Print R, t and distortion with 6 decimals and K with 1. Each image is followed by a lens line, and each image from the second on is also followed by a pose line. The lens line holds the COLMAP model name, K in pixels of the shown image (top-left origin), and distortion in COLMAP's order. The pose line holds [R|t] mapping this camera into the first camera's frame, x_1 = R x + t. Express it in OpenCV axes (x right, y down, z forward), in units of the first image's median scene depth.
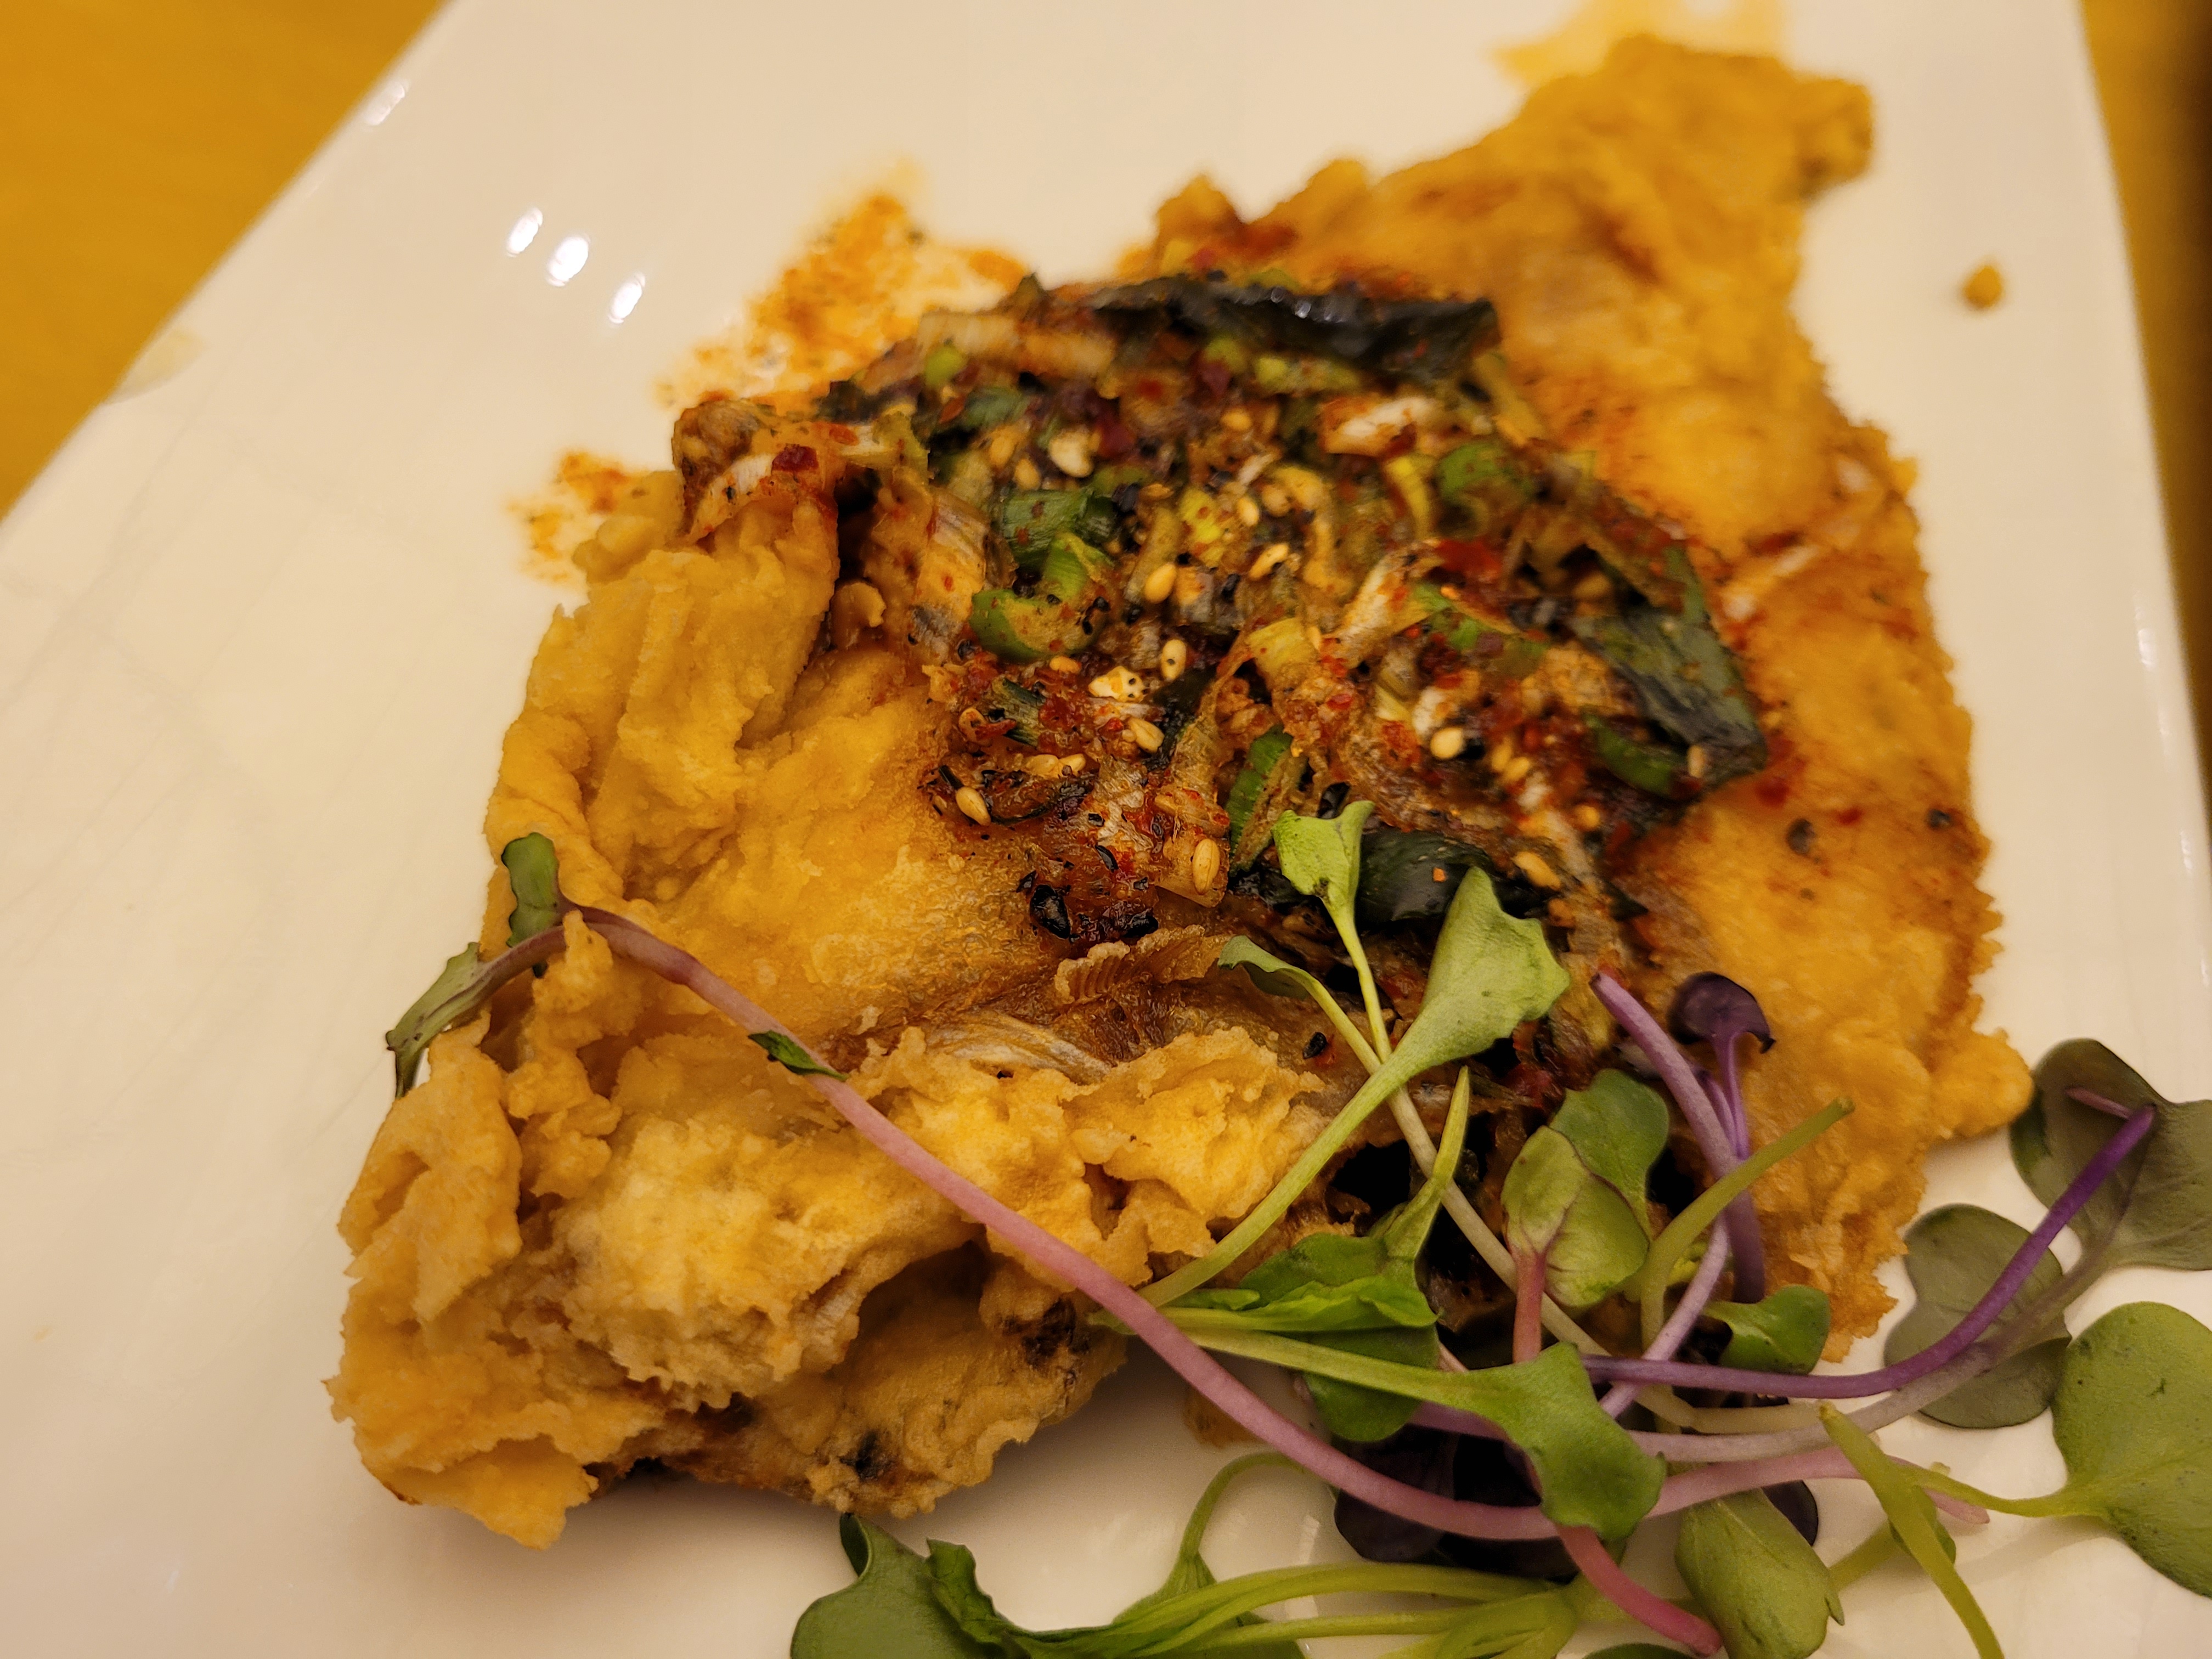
lens RADIAL K [[1815.4, 0, 1053.9], [0, 1815.4, 828.0], [0, 0, 1]] dist [-0.030707, -0.005225]
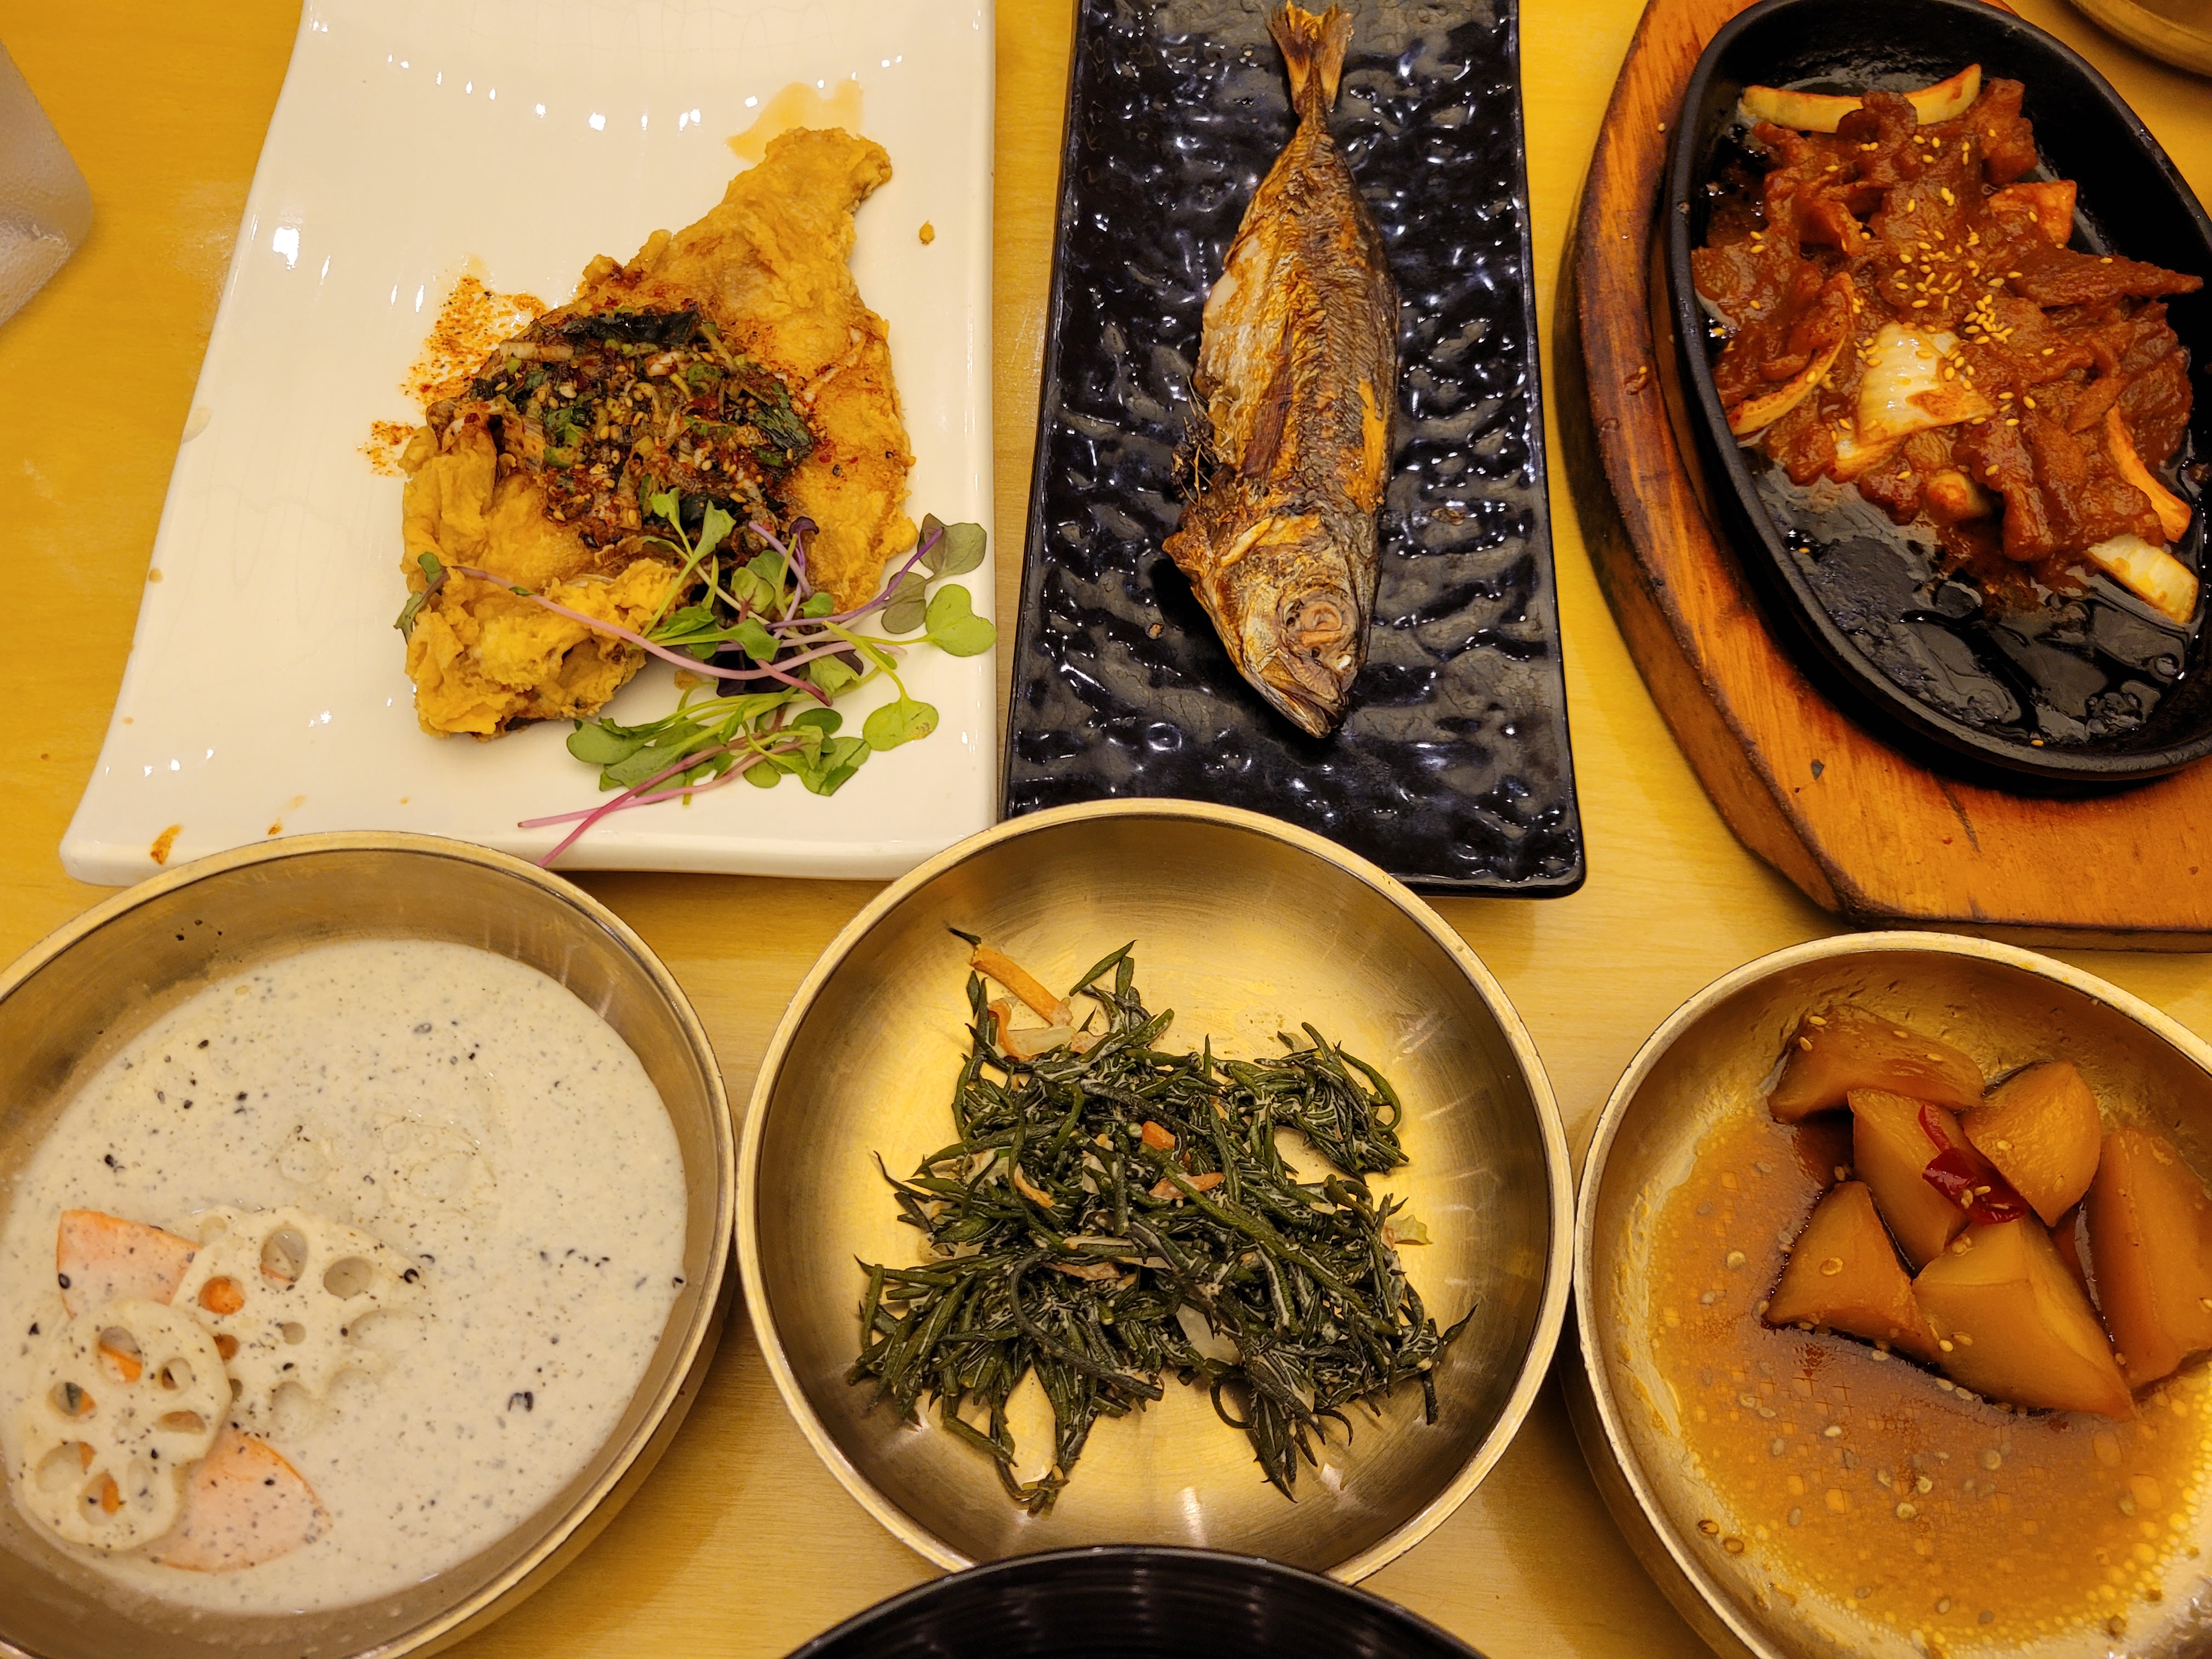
lens RADIAL K [[1725.6, 0, 1106.0], [0, 1725.6, 829.5], [0, 0, 1]] dist [0.017787, -0.009517]
pose [[0.956174, -0.248830, 0.154324, 0.253832], [0.223582, 0.960806, 0.163898, 0.220941], [-0.189058, -0.122211, 0.974331, -2.106803]]
